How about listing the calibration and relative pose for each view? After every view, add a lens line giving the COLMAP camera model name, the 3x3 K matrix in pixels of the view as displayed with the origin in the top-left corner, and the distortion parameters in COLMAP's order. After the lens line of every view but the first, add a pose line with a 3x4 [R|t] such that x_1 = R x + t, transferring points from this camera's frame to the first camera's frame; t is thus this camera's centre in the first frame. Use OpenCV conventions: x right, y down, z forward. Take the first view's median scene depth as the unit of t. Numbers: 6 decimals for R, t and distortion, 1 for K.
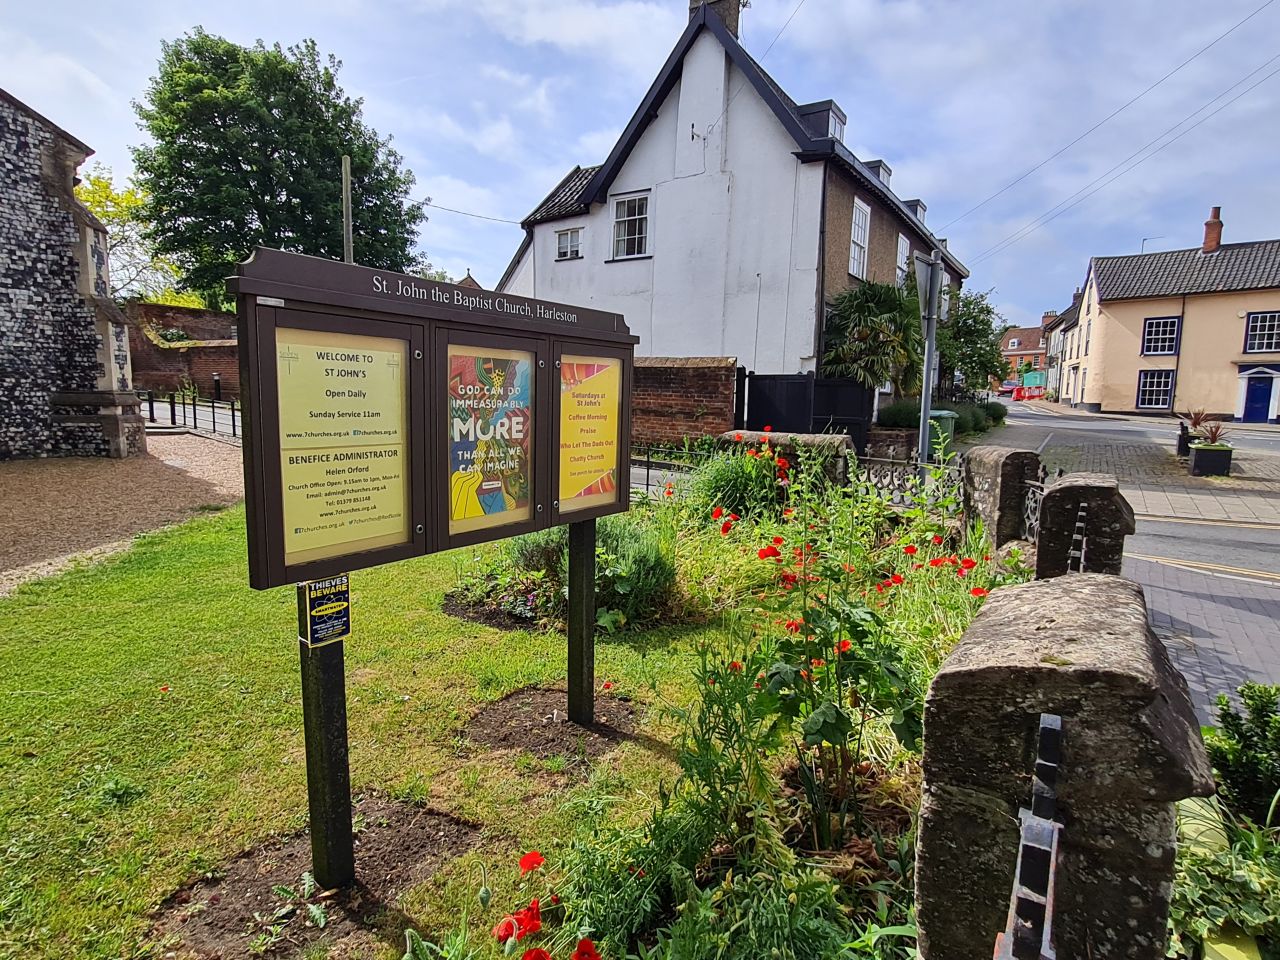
lens RADIAL K [[682.1, 0, 639.7], [0, 682.1, 478.9], [0, 0, 1]] dist [0.000728, -0.000520]
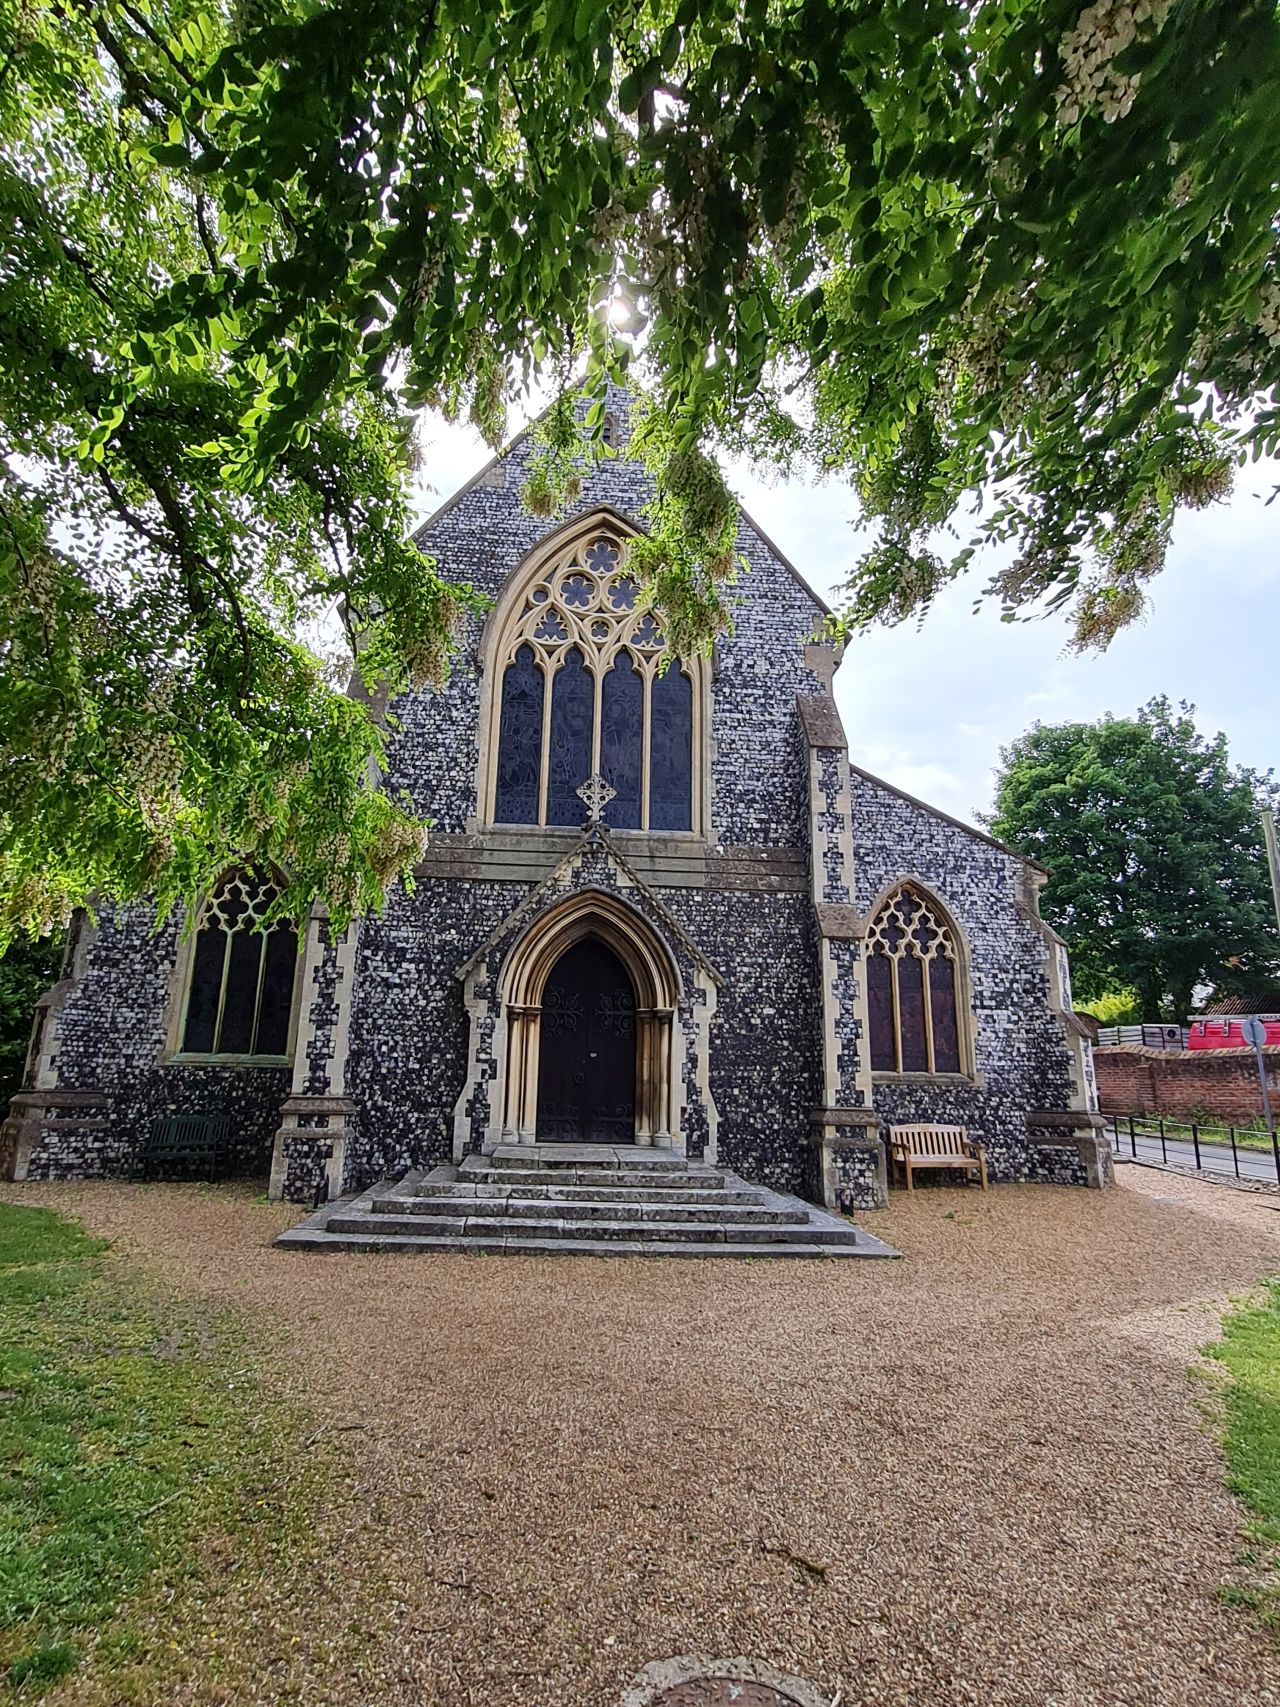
lens RADIAL K [[909.7, 0, 638.2], [0, 909.7, 853.7], [0, 0, 1]] dist [0.000728, -0.000520]
pose [[0.627289, -0.204293, -0.751514, -0.159469], [-0.103209, 0.934662, -0.340228, 0.028316], [0.771917, 0.290984, 0.565218, -0.276669]]
